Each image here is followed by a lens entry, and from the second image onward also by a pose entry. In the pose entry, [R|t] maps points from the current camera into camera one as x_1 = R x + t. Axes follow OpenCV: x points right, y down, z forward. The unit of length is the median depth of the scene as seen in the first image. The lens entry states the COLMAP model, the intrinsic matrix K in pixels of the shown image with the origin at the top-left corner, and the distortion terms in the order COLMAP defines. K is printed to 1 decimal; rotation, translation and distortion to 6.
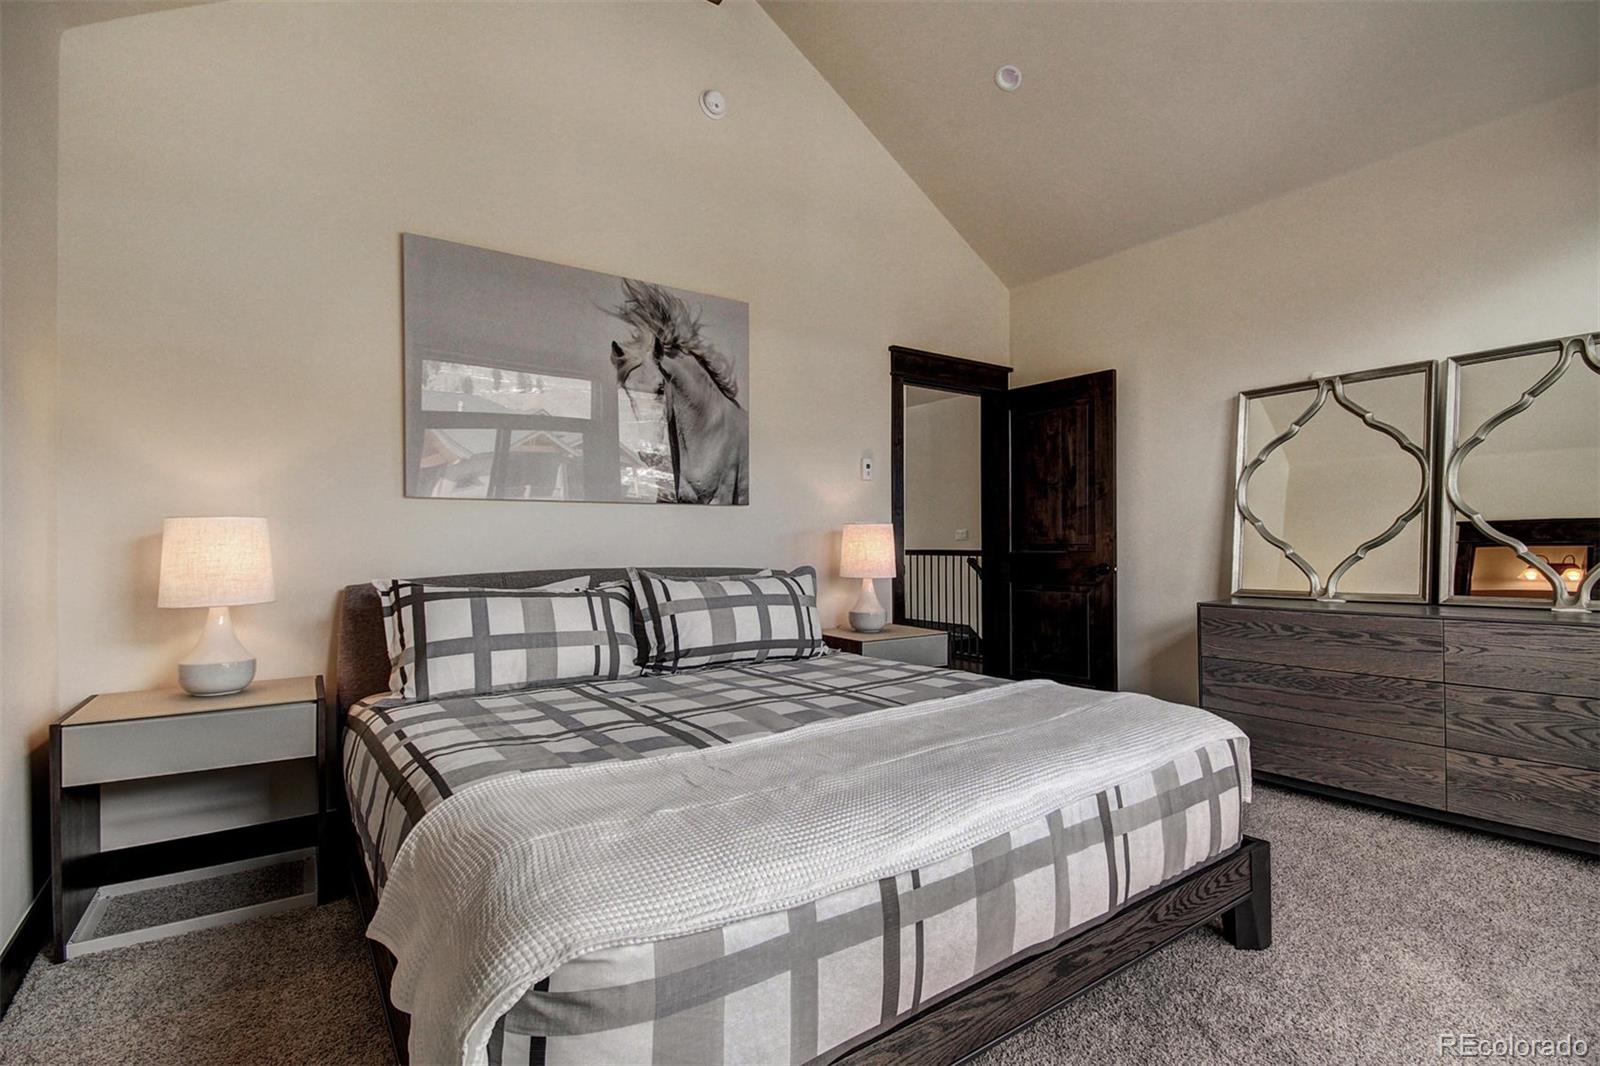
lens RADIAL K [[767.0, 0, 815.4], [0, 767.0, 527.0], [0, 0, 1]] dist [0.003262, 0.002141]
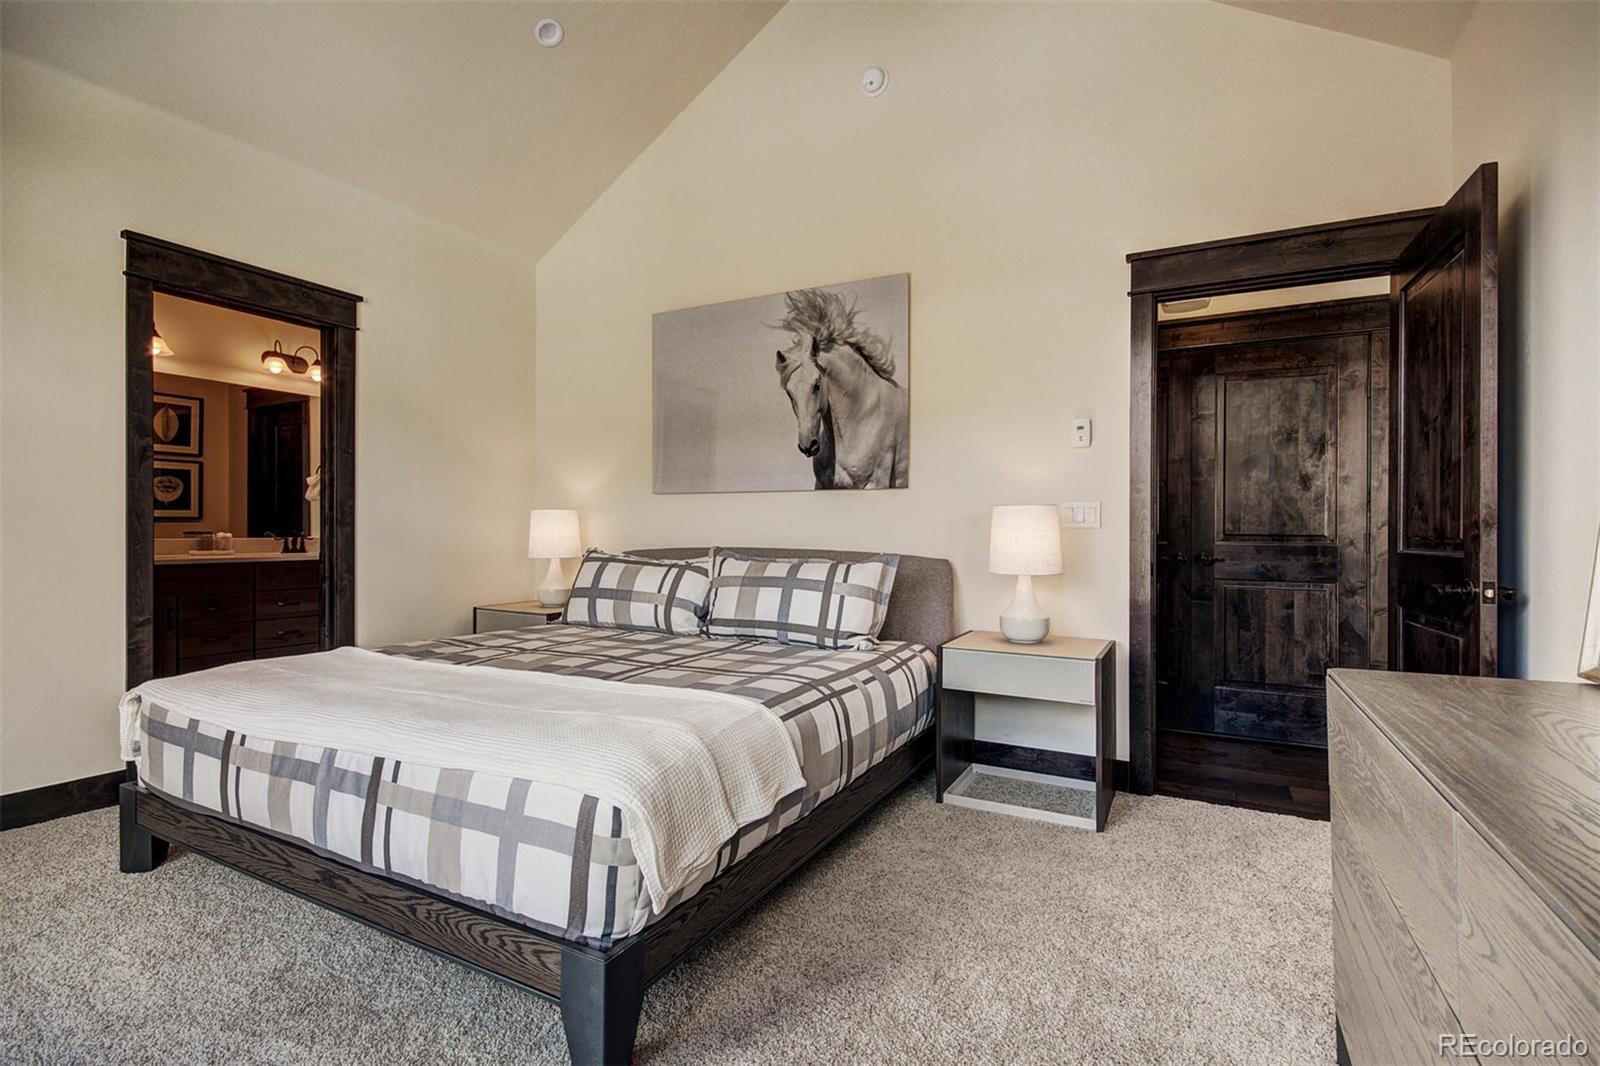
lens RADIAL K [[767.0, 0, 813.8], [0, 767.0, 534.0], [0, 0, 1]] dist [0.003262, 0.002141]
pose [[0.435847, 0.022456, -0.899740, 0.754330], [0.012345, 0.999445, 0.030924, -0.002142], [0.899936, -0.024585, 0.435329, 0.506432]]
